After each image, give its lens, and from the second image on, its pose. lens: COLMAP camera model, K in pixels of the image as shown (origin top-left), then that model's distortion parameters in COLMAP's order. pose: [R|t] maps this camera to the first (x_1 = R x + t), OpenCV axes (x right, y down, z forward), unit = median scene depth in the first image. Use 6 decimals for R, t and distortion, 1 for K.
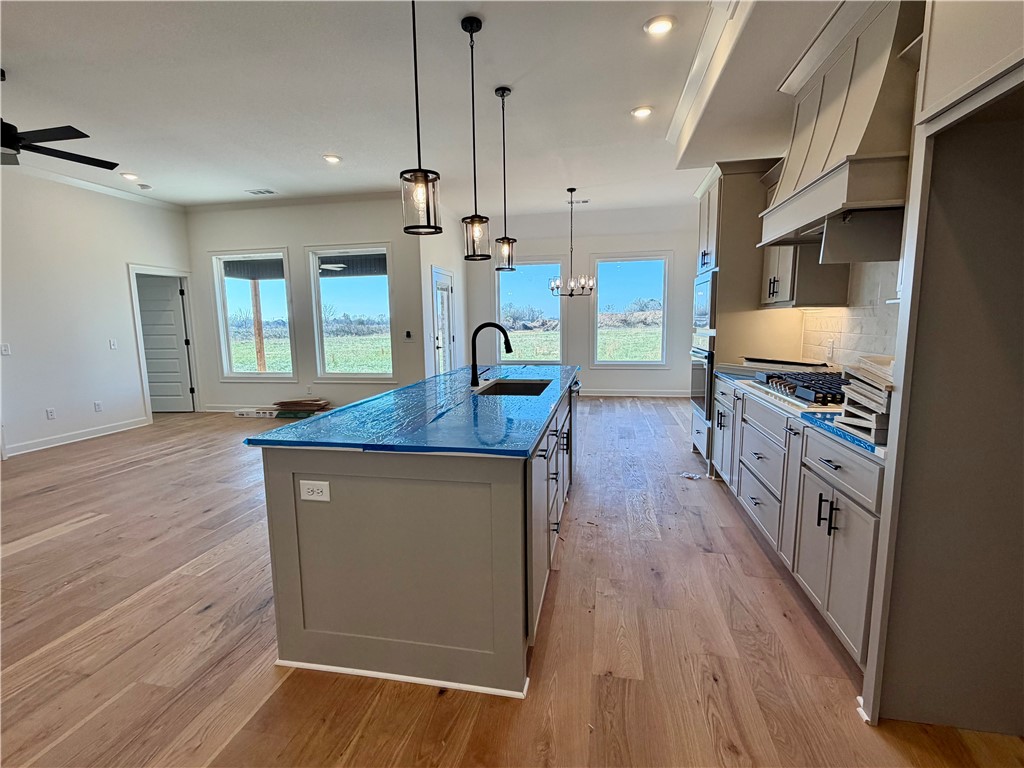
lens RADIAL K [[480.5, 0, 510.2], [0, 480.5, 386.2], [0, 0, 1]] dist [0.000045, -0.000047]
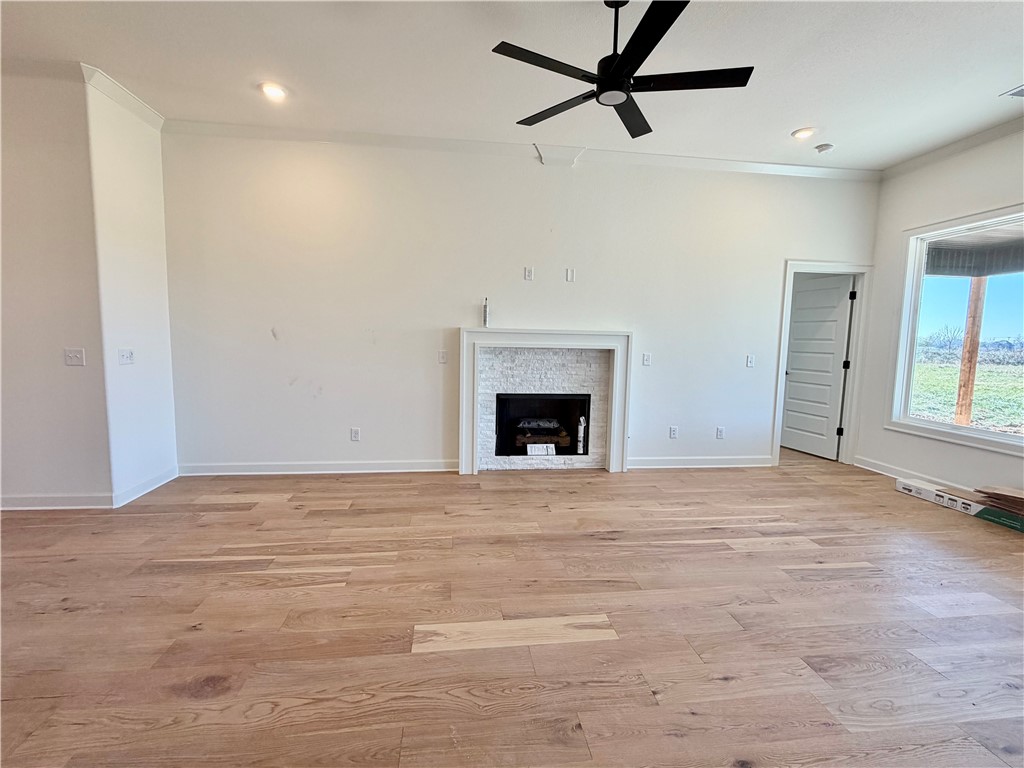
lens RADIAL K [[480.5, 0, 510.6], [0, 480.5, 385.6], [0, 0, 1]] dist [0.000045, -0.000047]
pose [[0.324648, 0.118370, -0.938399, -0.161860], [-0.152752, 0.985676, 0.071488, -0.036399], [0.933419, 0.120134, 0.338078, 0.300217]]
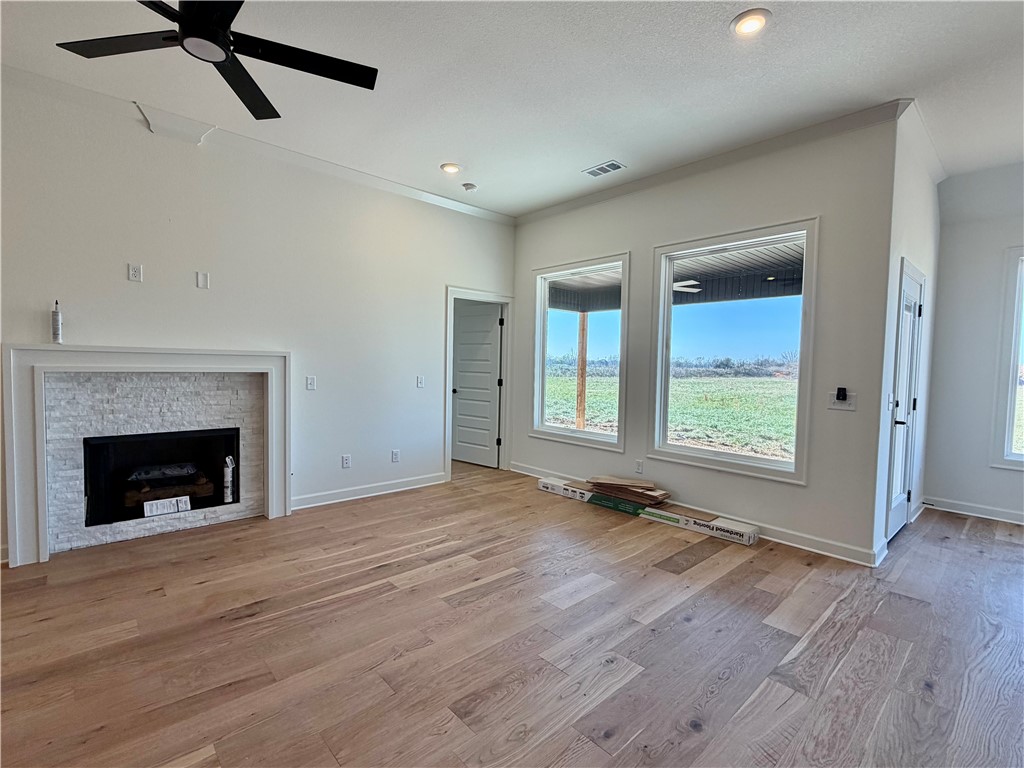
lens RADIAL K [[480.5, 0, 517.1], [0, 480.5, 385.9], [0, 0, 1]] dist [0.000045, -0.000047]
pose [[0.812936, 0.062672, -0.578971, -0.181427], [-0.112791, 0.992311, -0.050955, -0.048752], [0.571326, 0.106726, 0.813754, 0.362975]]
